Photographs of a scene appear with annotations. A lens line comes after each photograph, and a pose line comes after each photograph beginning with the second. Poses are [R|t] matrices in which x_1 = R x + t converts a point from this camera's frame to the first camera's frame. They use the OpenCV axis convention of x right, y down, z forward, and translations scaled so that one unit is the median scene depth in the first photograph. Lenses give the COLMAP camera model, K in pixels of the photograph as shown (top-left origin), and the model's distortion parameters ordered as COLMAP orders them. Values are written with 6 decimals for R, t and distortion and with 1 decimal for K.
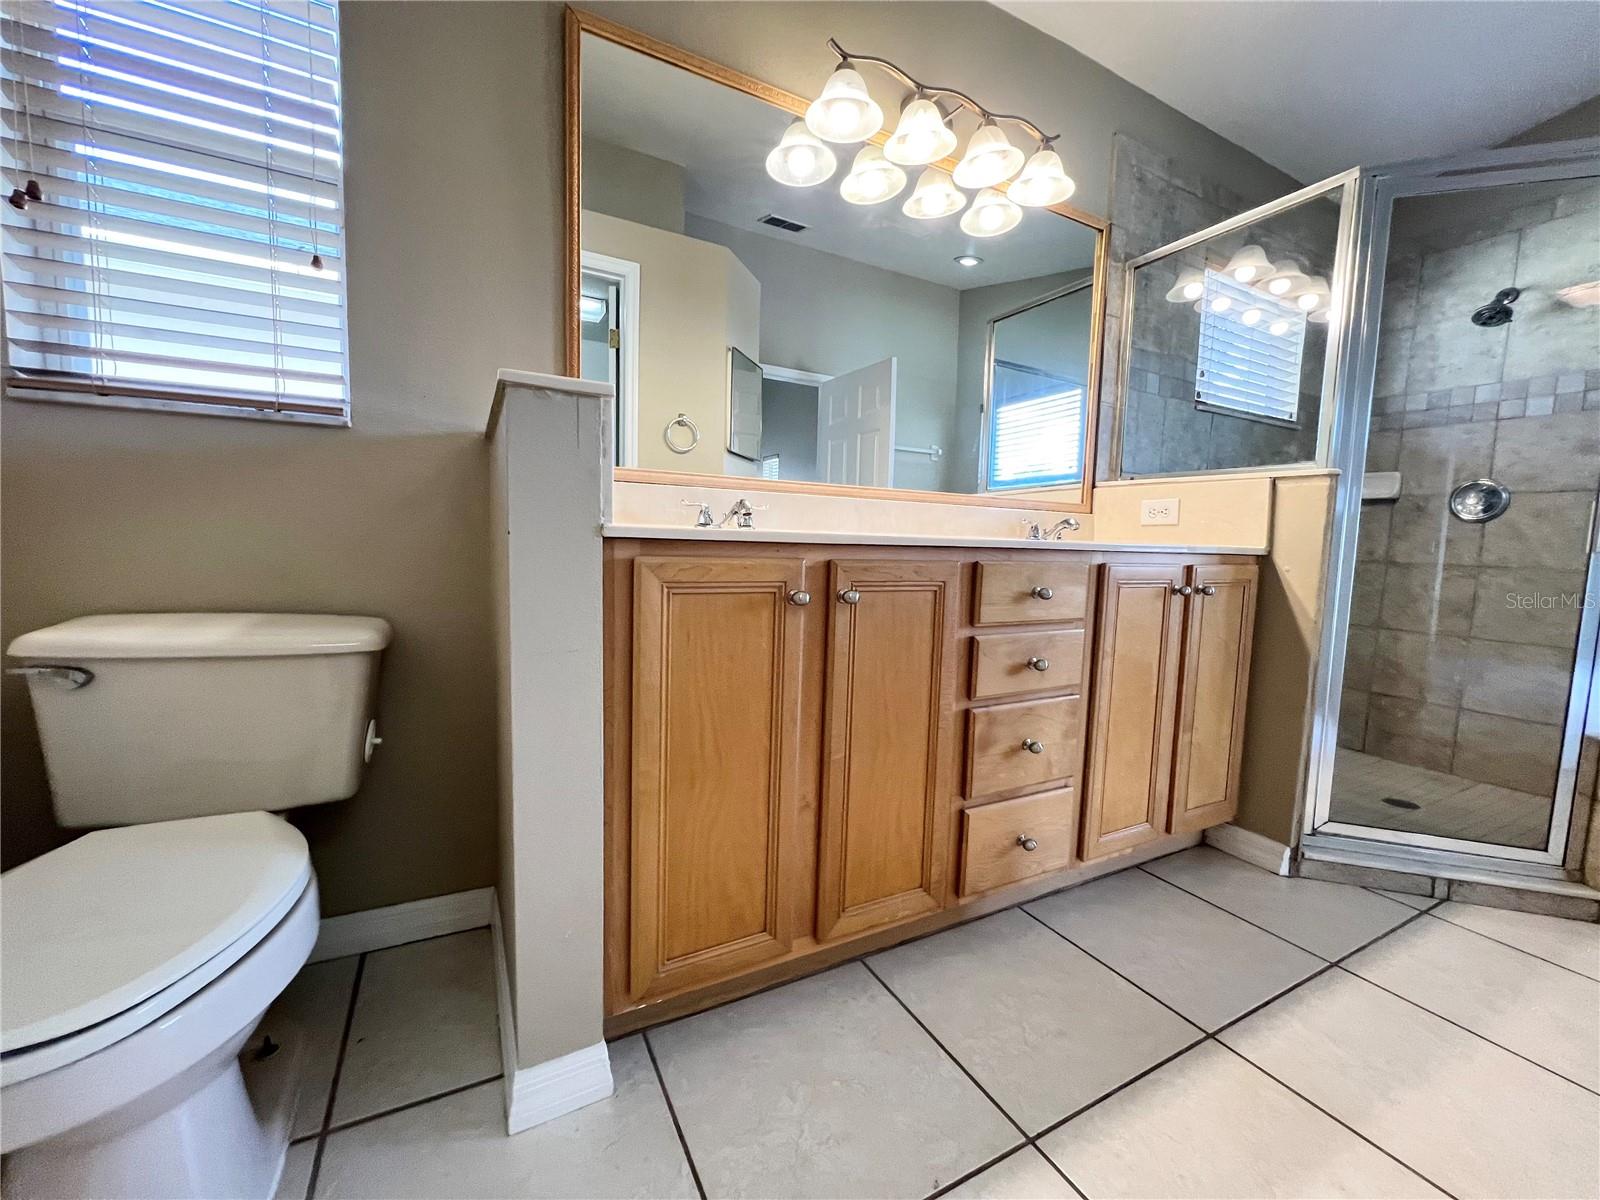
lens RADIAL K [[638.5, 0, 798.4], [0, 638.5, 597.2], [0, 0, 1]] dist [-0.003190, 0.001384]
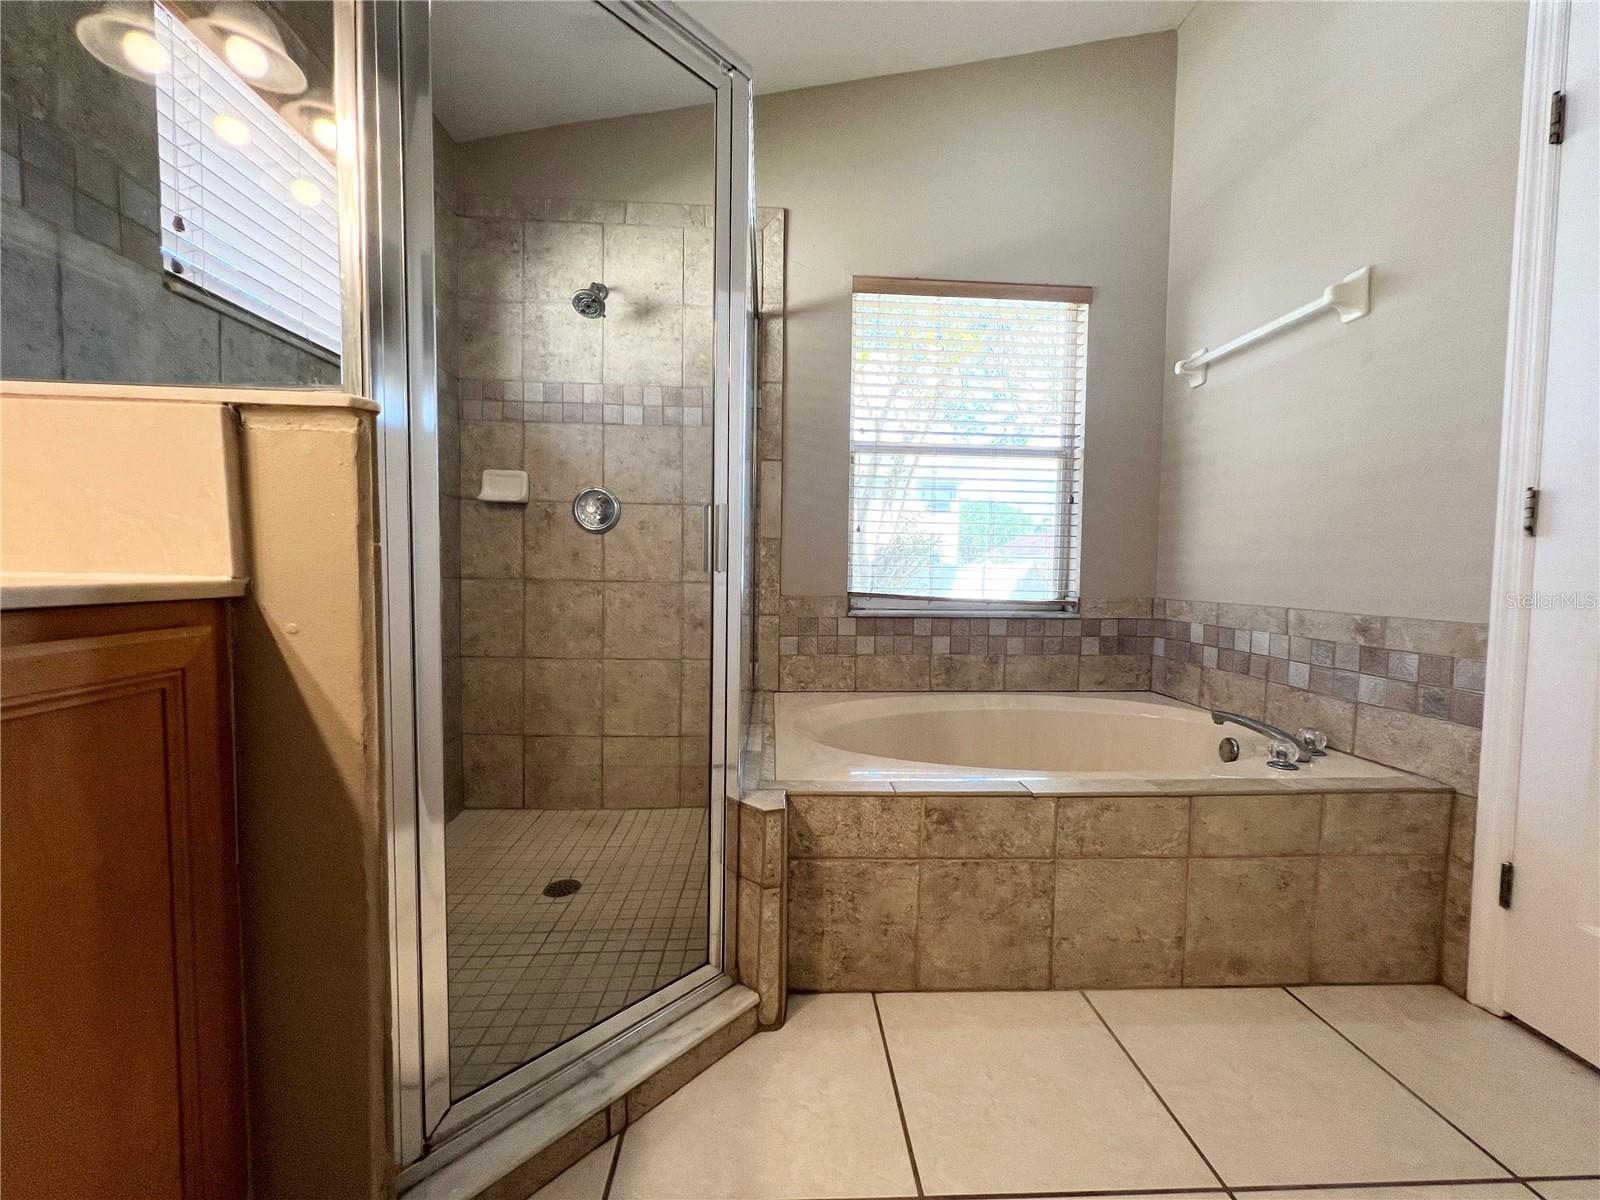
lens RADIAL K [[638.5, 0, 802.3], [0, 638.5, 598.3], [0, 0, 1]] dist [-0.003190, 0.001384]
pose [[0.426339, -0.068535, 0.901963, 0.441095], [0.080053, 0.996072, 0.037846, -0.043990], [-0.901014, 0.056069, 0.430151, 0.428110]]
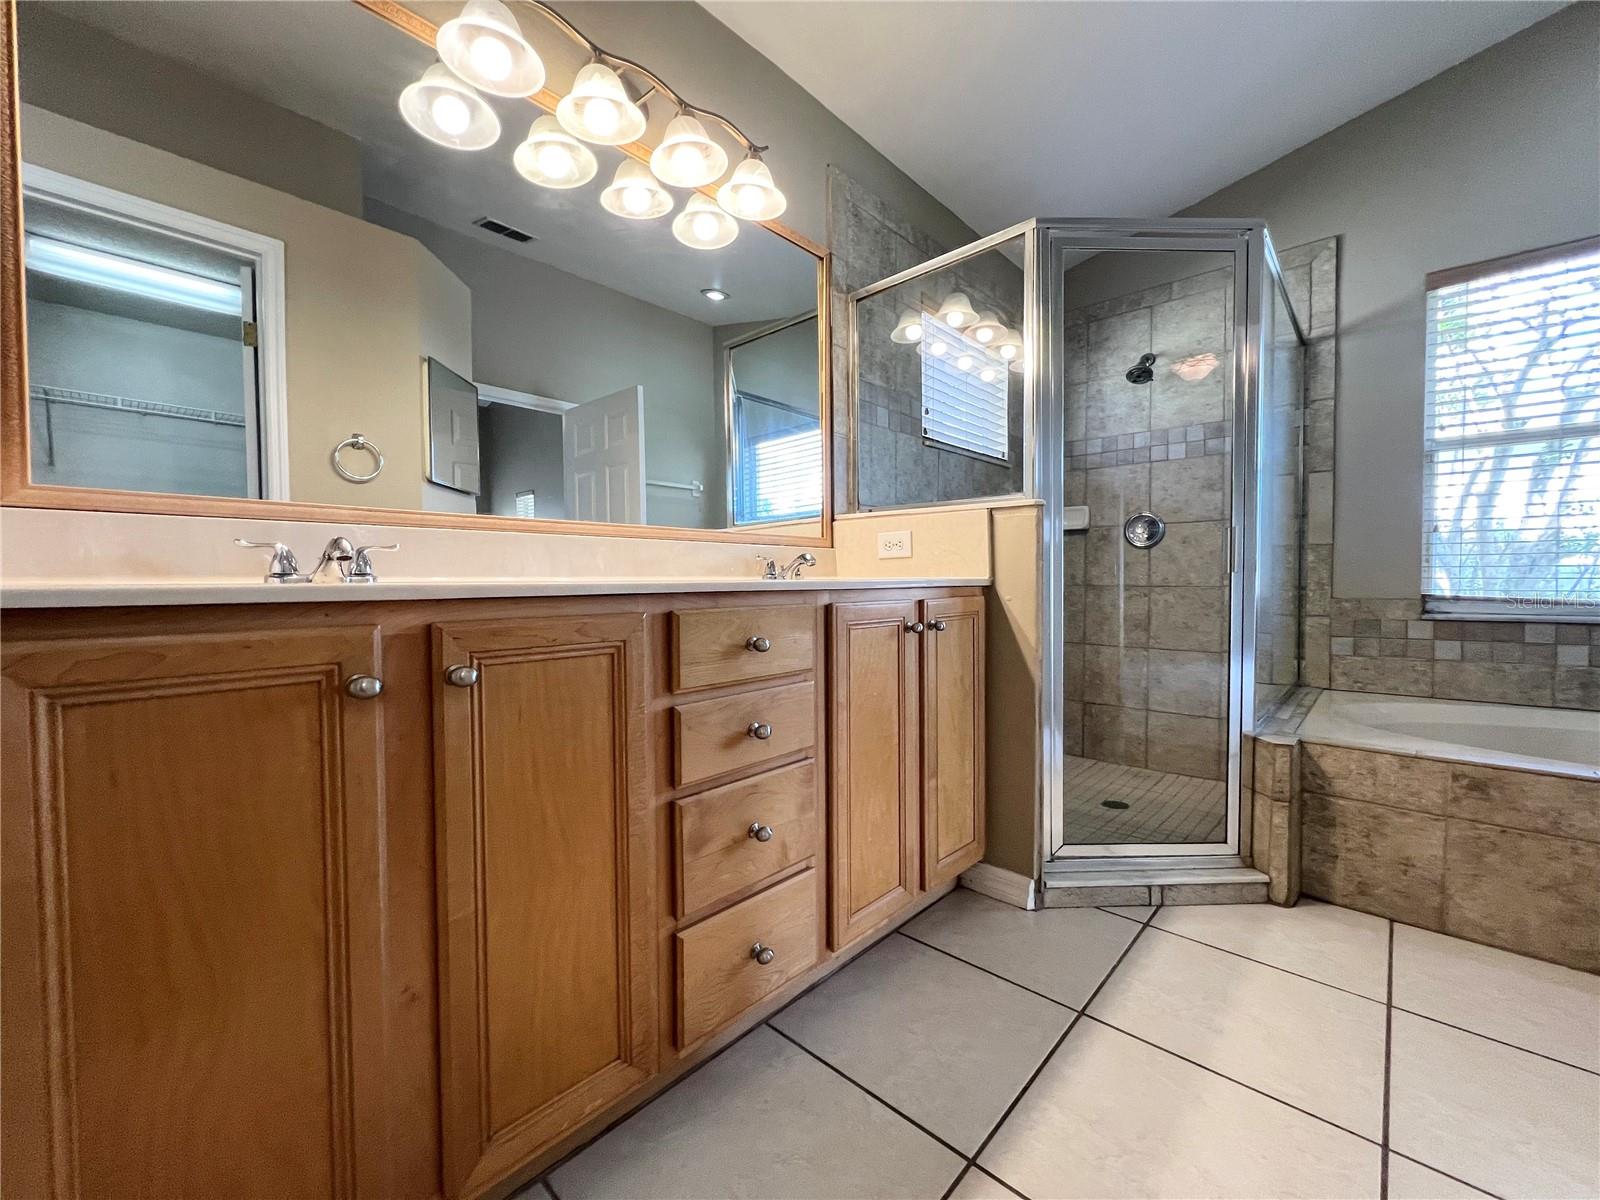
lens RADIAL K [[638.5, 0, 798.0], [0, 638.5, 598.3], [0, 0, 1]] dist [-0.003190, 0.001384]
pose [[0.946486, -0.045544, 0.319515, 0.108748], [0.064011, 0.996817, -0.047530, -0.014900], [-0.316333, 0.065439, 0.946389, 0.127425]]
